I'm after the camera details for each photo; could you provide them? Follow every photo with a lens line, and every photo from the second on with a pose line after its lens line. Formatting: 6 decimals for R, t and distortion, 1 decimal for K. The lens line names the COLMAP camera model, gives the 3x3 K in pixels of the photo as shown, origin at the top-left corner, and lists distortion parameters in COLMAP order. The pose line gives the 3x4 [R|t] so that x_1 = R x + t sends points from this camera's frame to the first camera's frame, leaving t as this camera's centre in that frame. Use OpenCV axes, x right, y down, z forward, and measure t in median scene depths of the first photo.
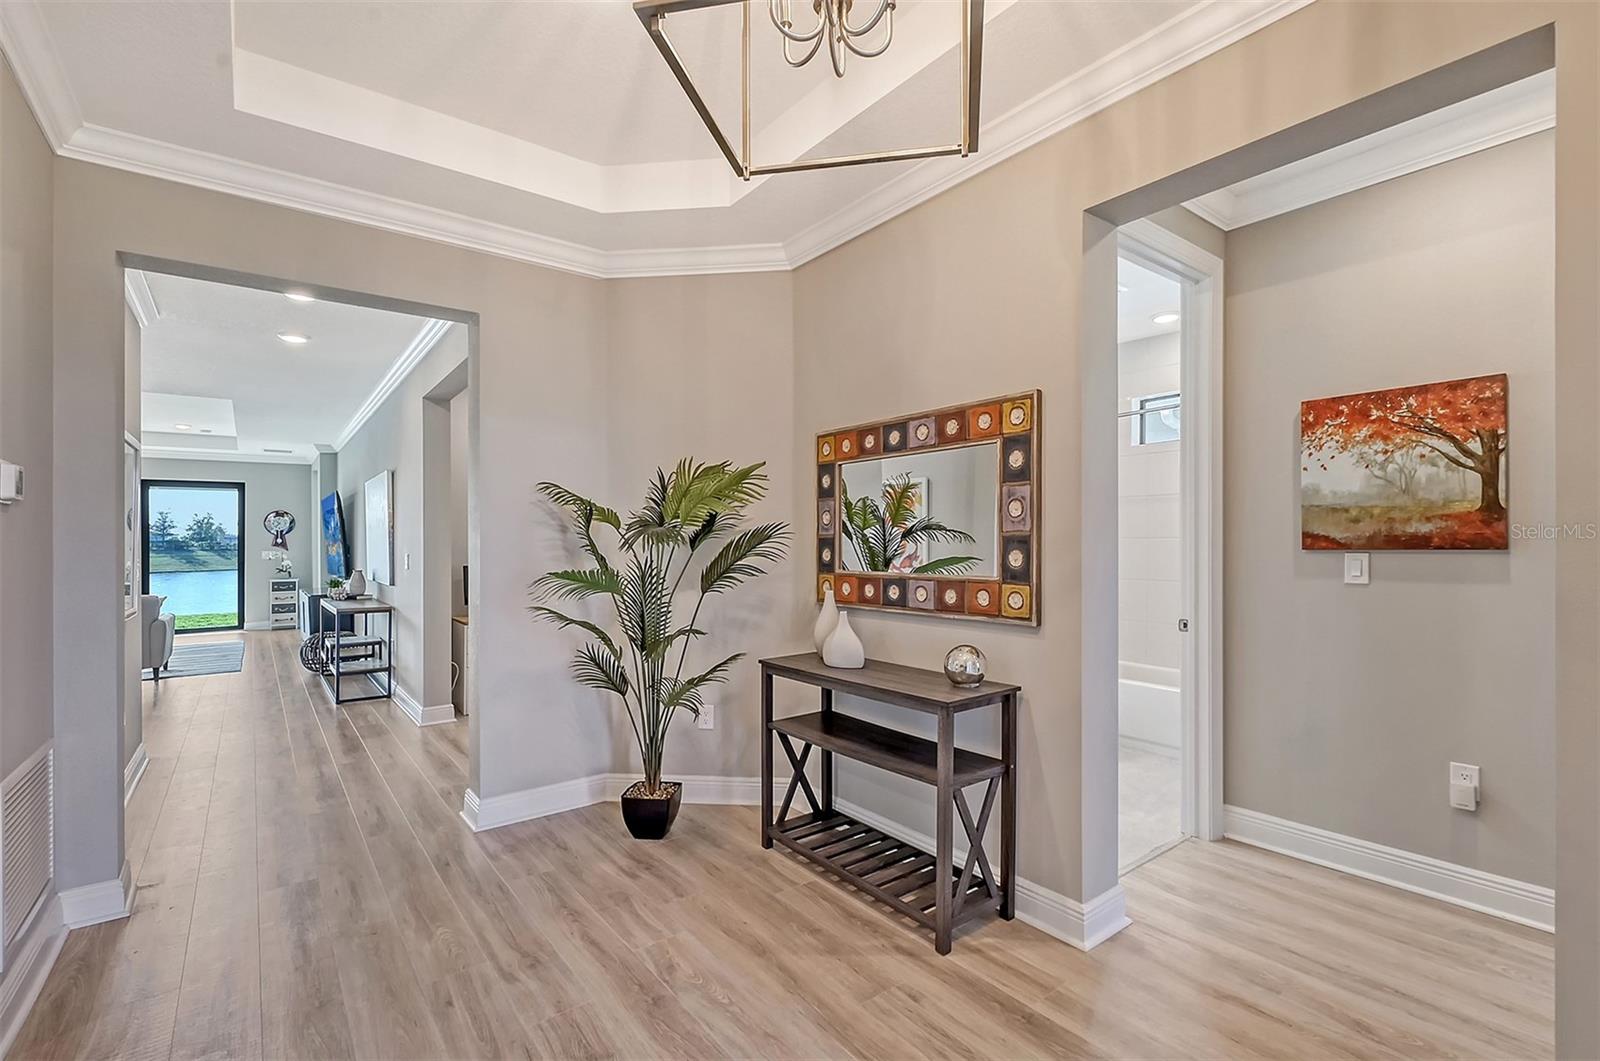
lens RADIAL K [[721.4, 0, 821.1], [0, 721.4, 535.3], [0, 0, 1]] dist [-0.014481, -0.001477]
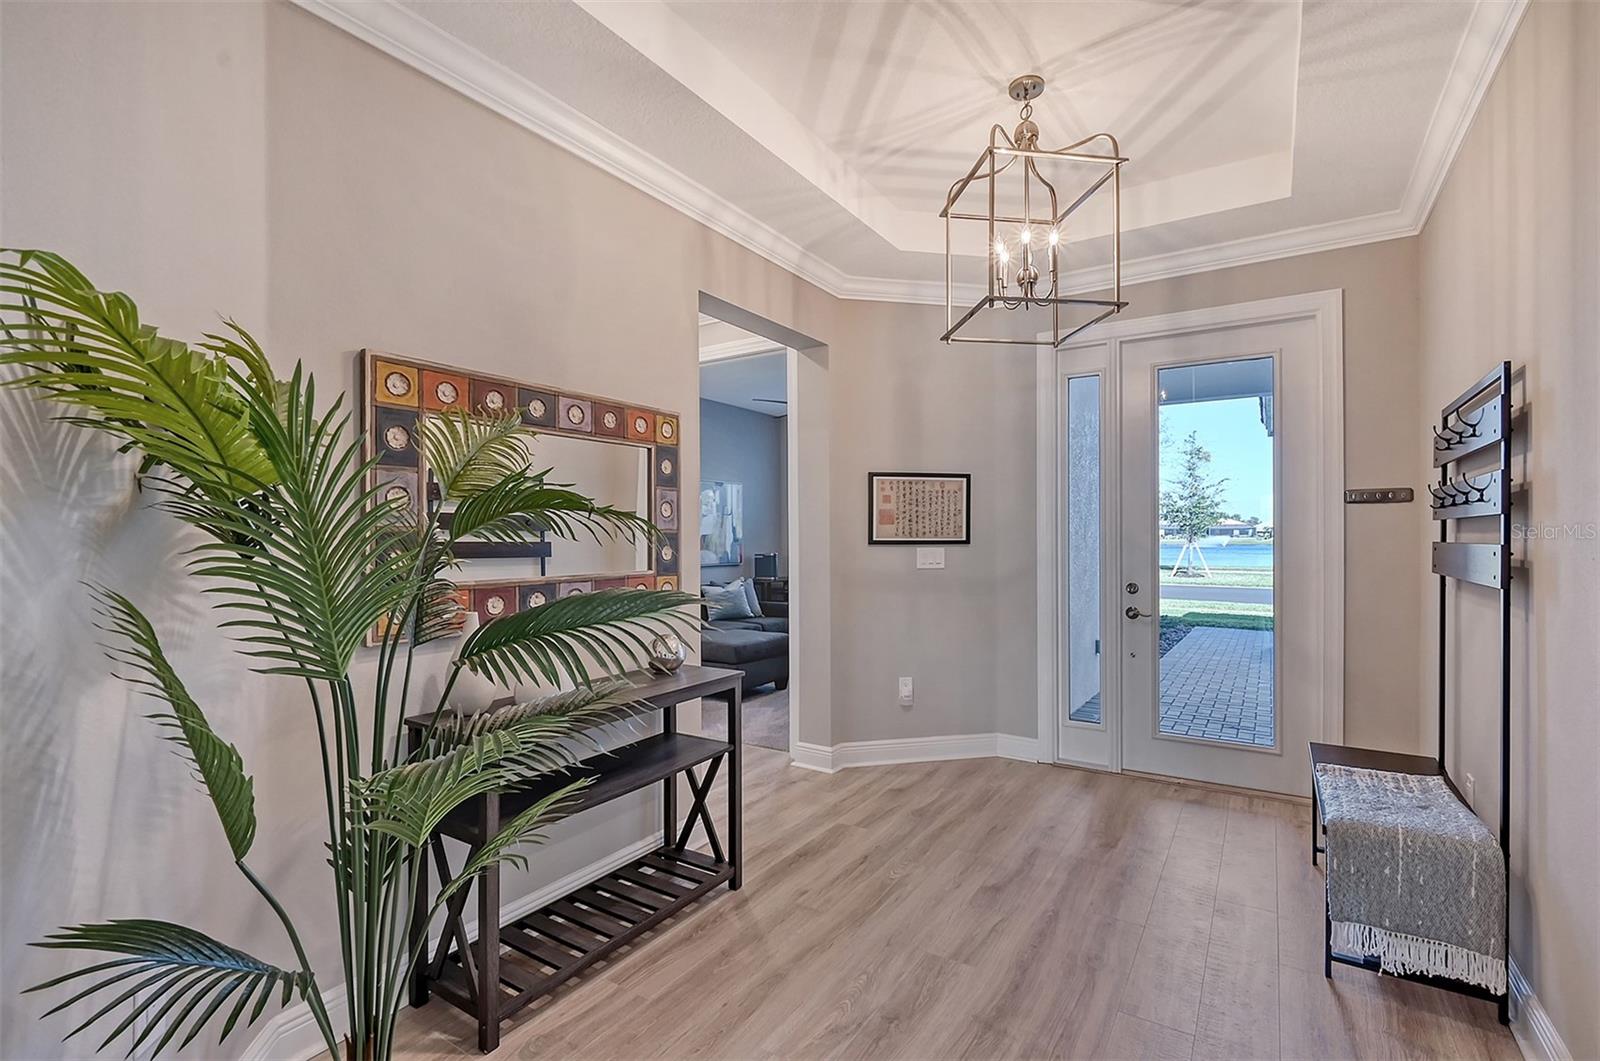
lens RADIAL K [[721.4, 0, 821.1], [0, 721.4, 535.3], [0, 0, 1]] dist [-0.014481, -0.001477]
pose [[-0.344595, 0.012517, 0.938668, -0.897754], [0.000863, 0.999915, -0.013017, 0.018932], [-0.938751, -0.003676, -0.344577, 1.161436]]
